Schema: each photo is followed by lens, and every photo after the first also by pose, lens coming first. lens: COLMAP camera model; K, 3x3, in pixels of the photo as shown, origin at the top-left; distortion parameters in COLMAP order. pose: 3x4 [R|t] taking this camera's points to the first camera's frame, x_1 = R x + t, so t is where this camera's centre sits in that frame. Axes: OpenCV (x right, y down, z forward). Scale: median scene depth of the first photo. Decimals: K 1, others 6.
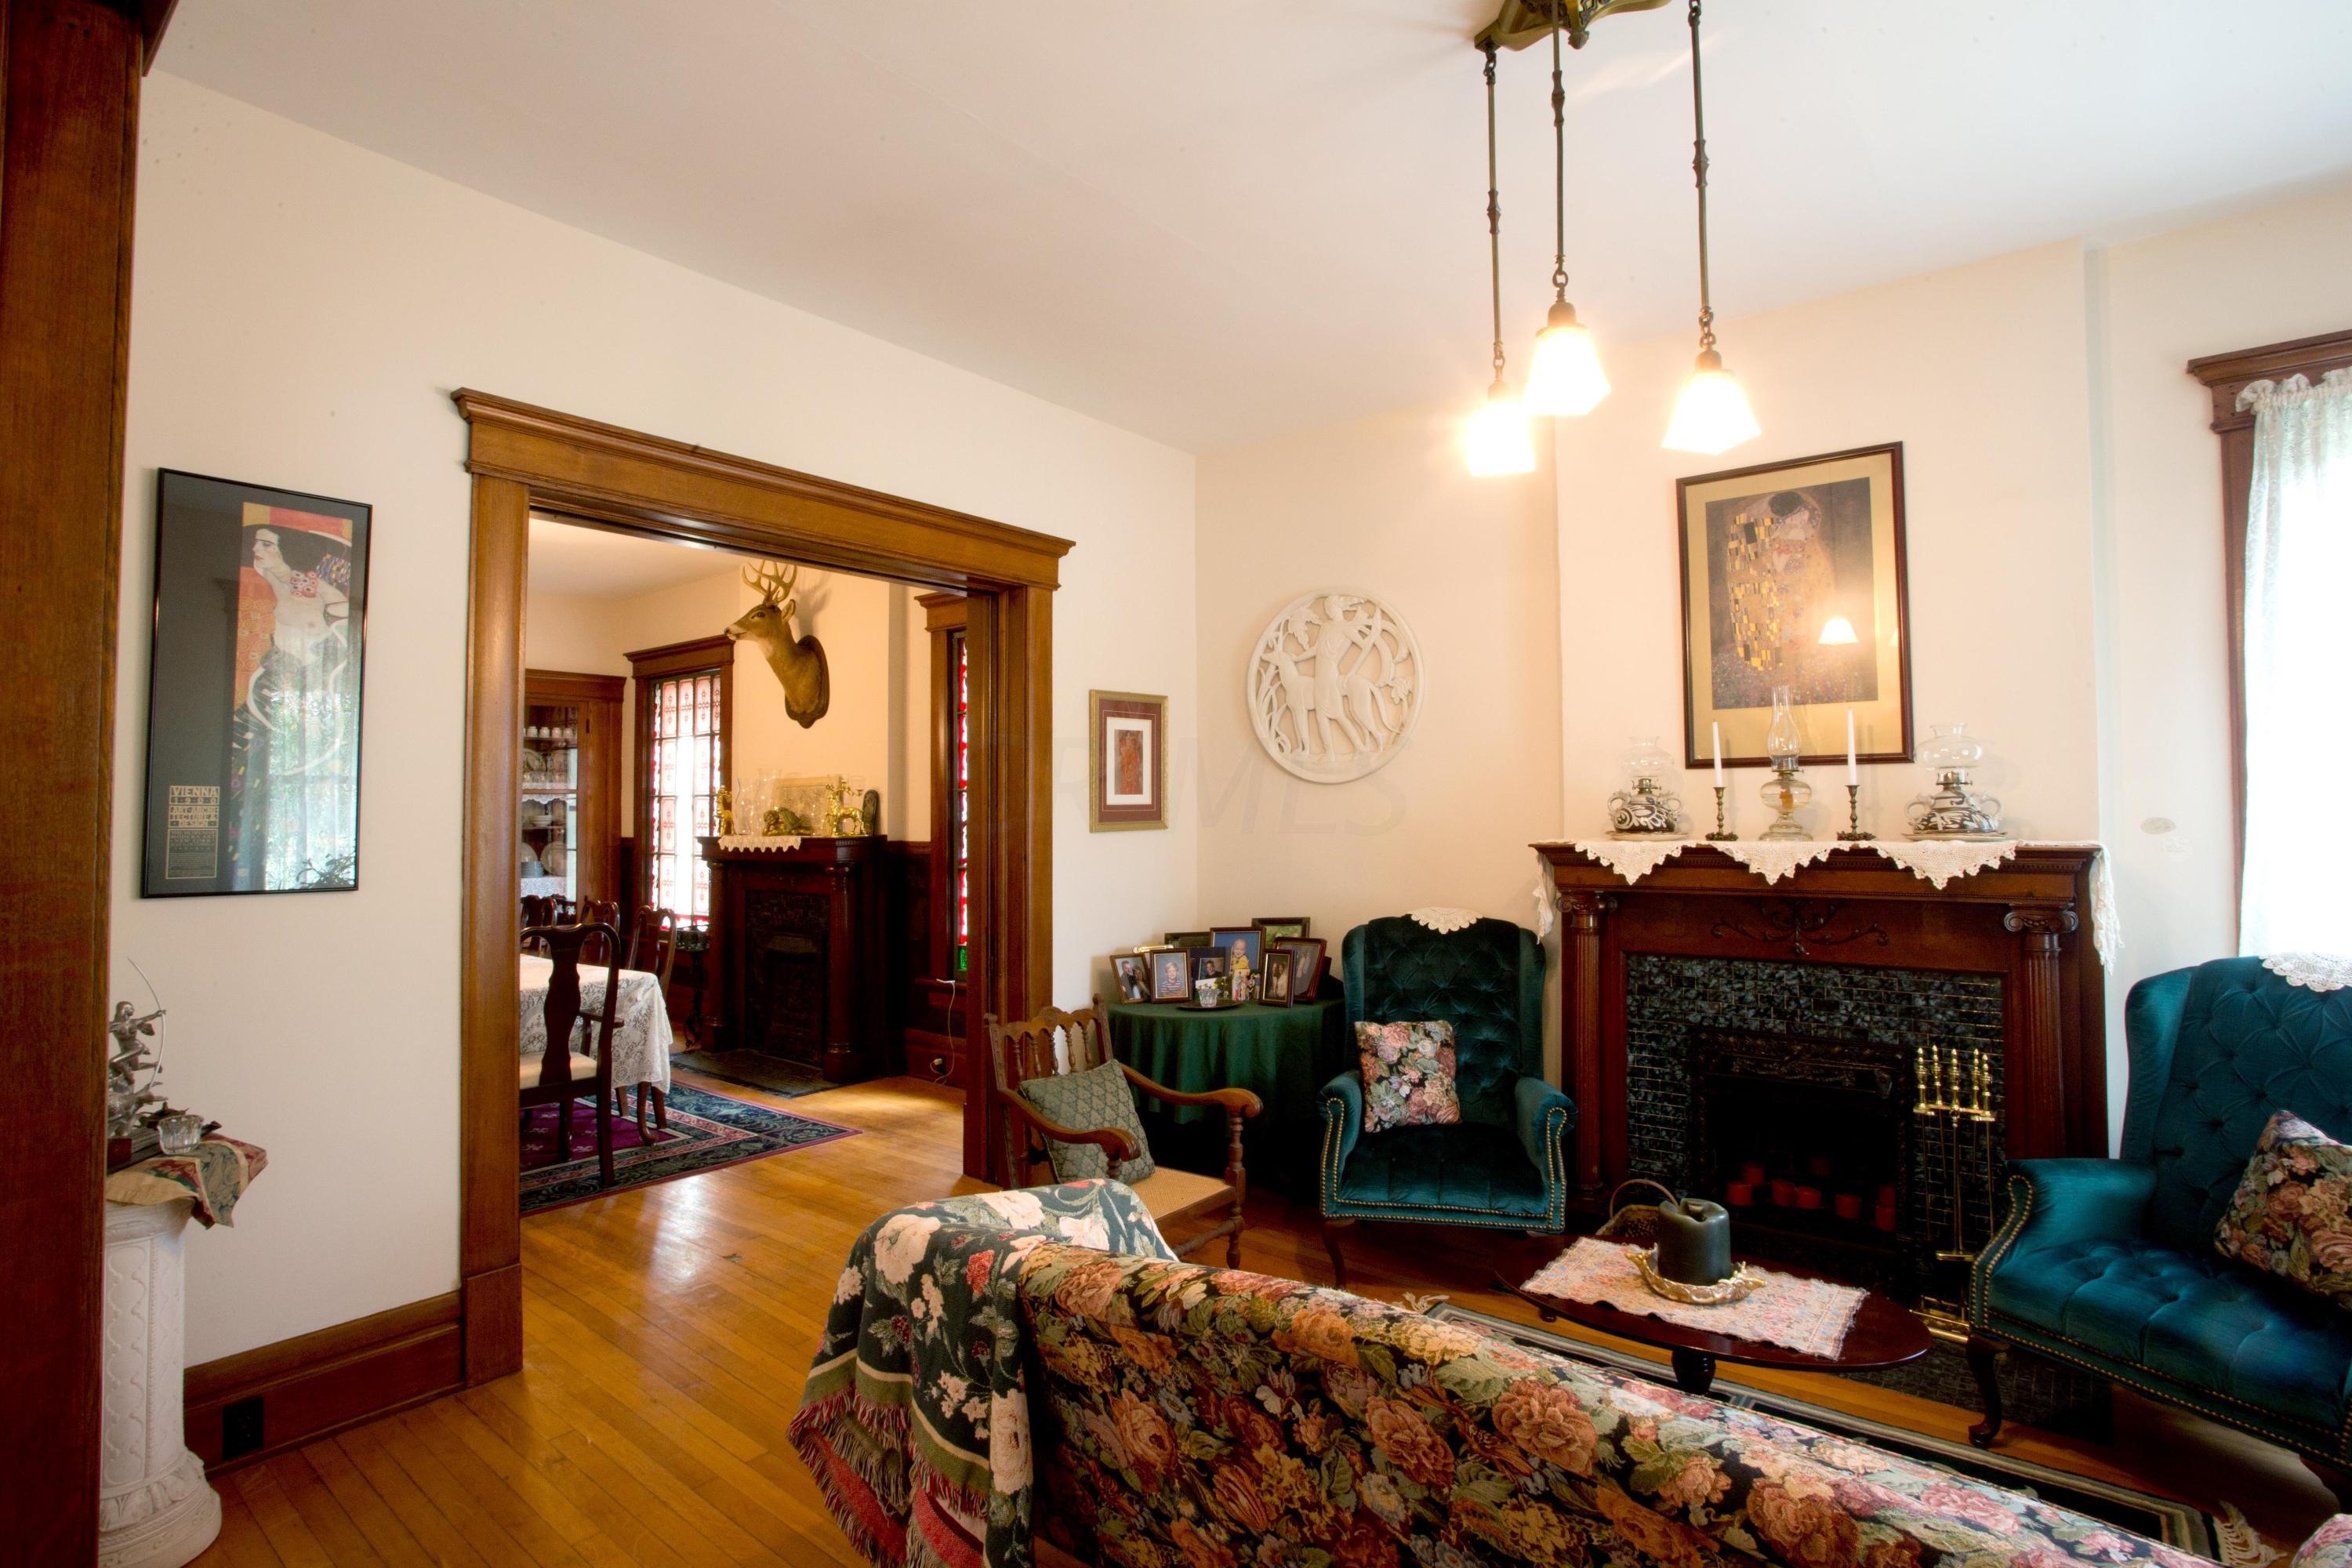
lens RADIAL K [[1172.6, 0, 1166.8], [0, 1172.6, 768.2], [0, 0, 1]] dist [-0.068863, 0.030526]
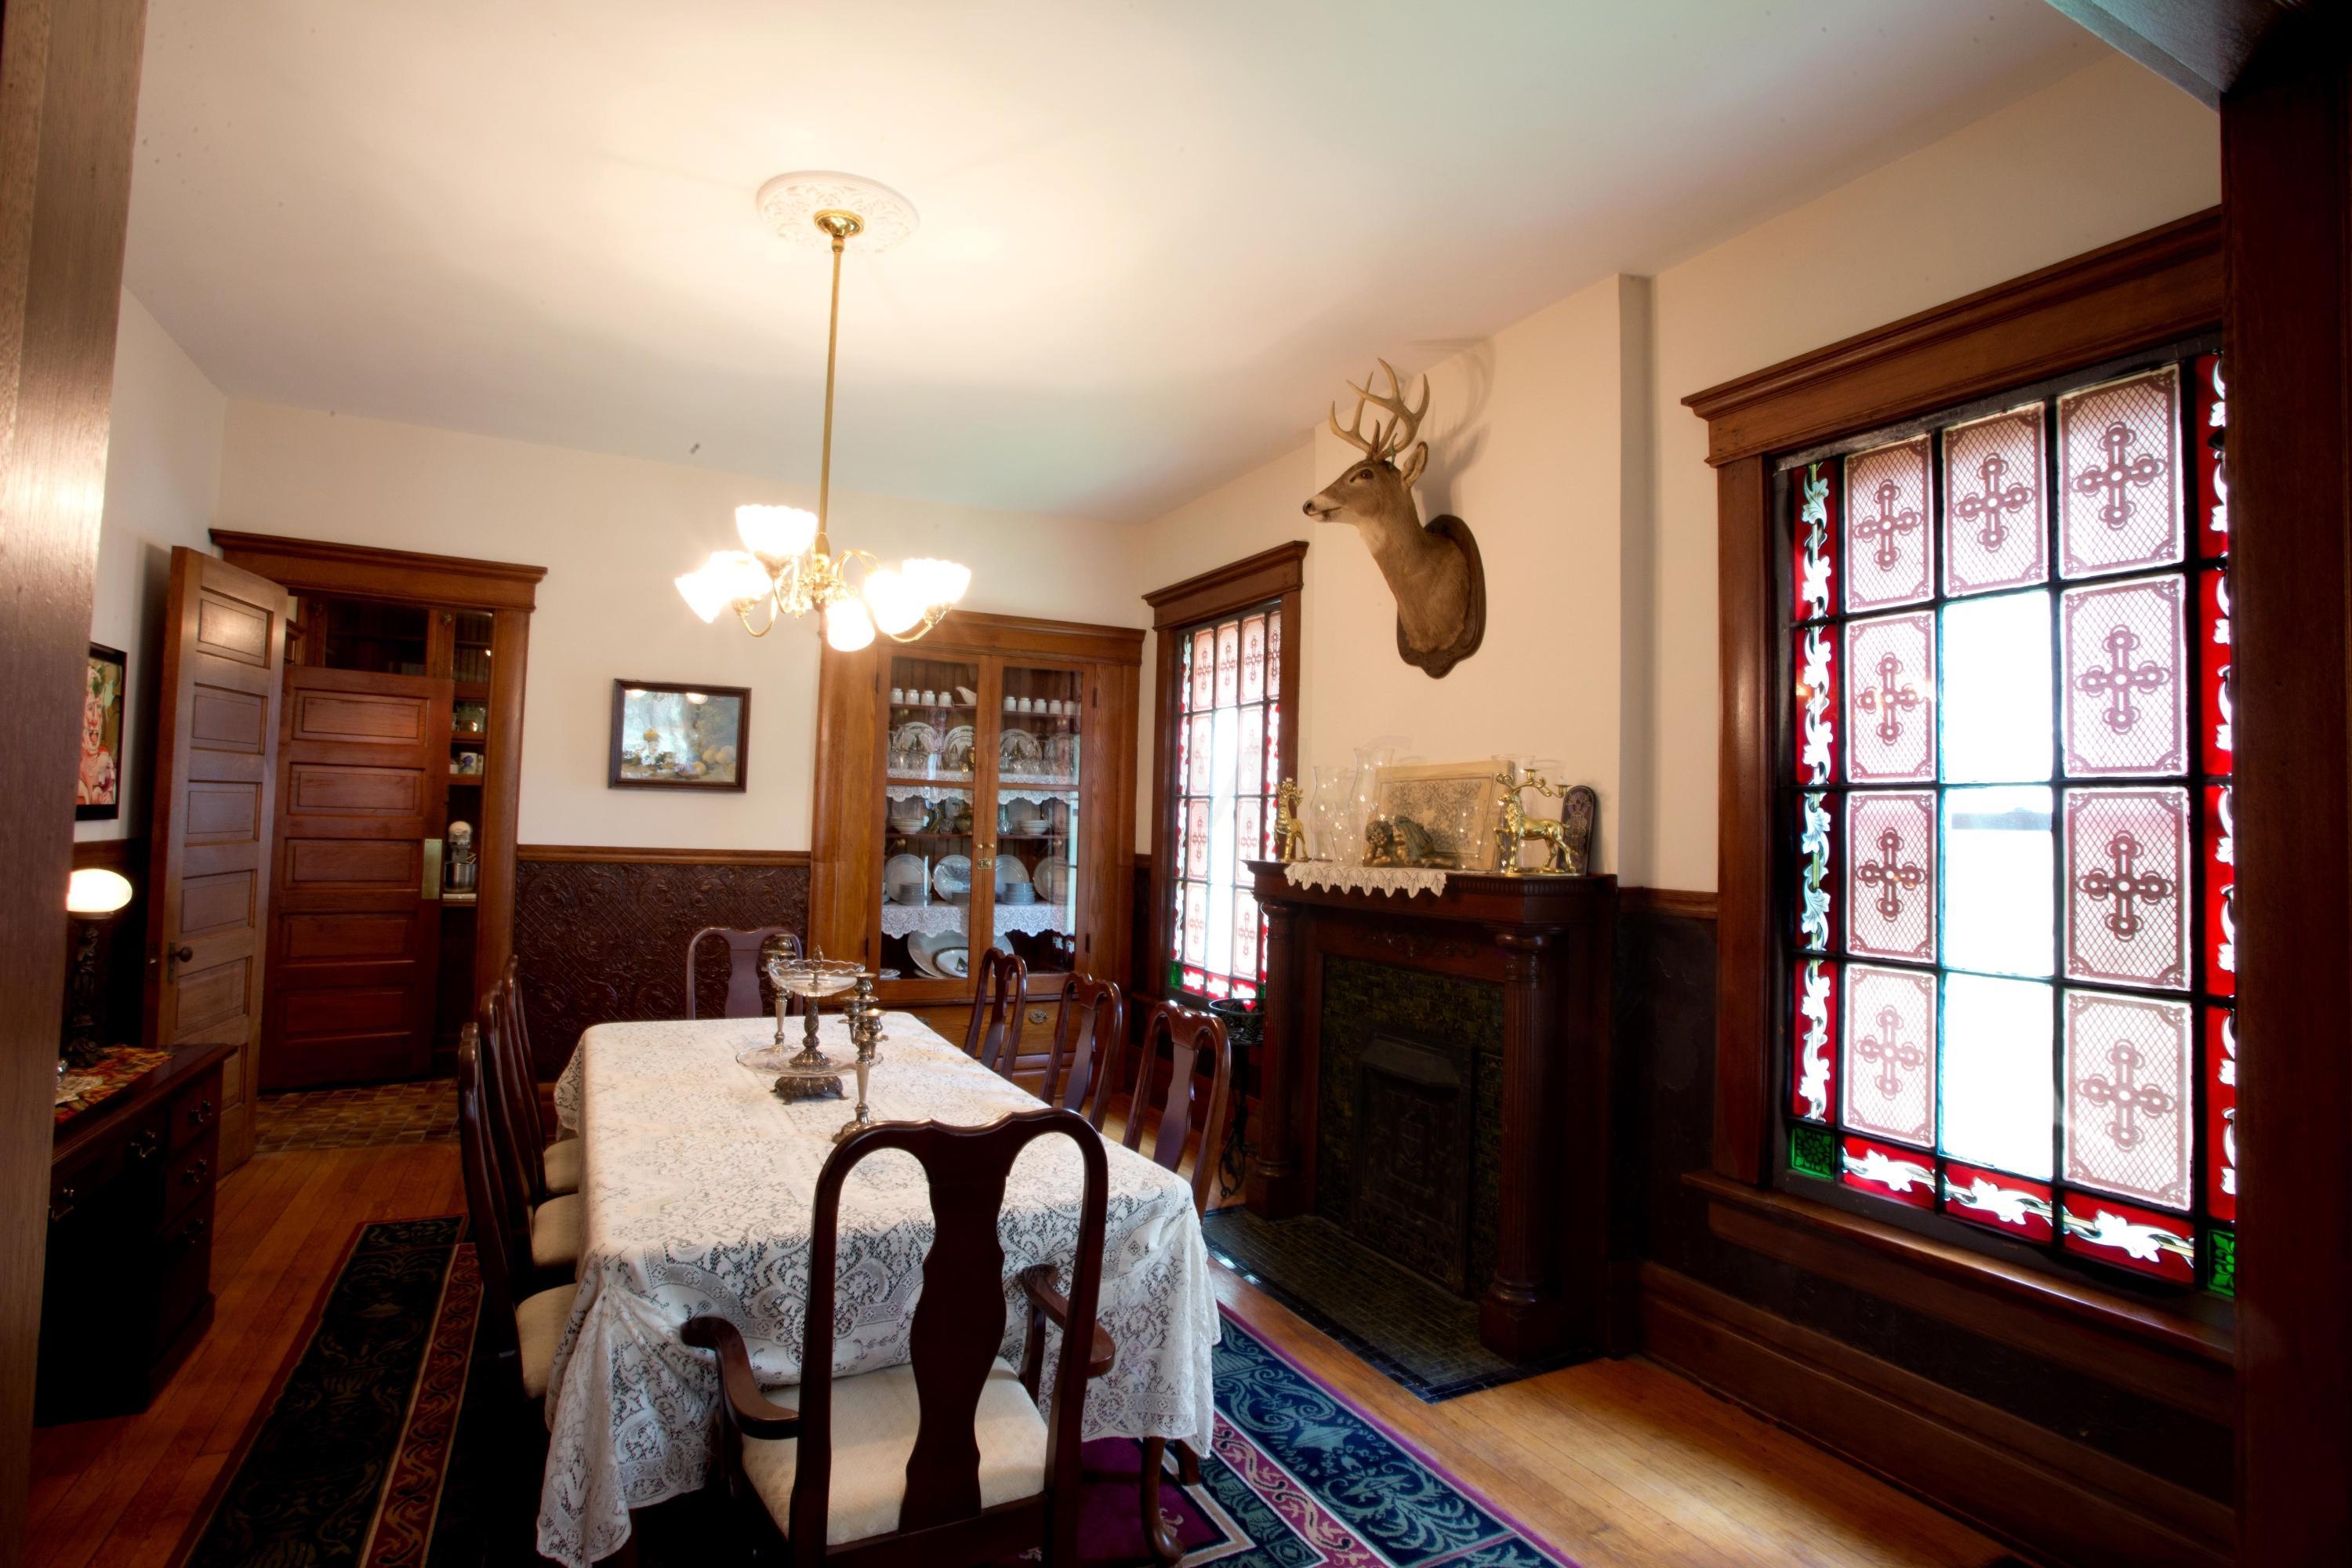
lens RADIAL K [[1172.6, 0, 1166.8], [0, 1172.6, 773.2], [0, 0, 1]] dist [-0.068863, 0.030526]
pose [[0.912661, 0.013022, -0.408510, -0.386097], [-0.017277, 0.999828, -0.006730, 0.035674], [0.408352, 0.013200, 0.912729, 0.841503]]
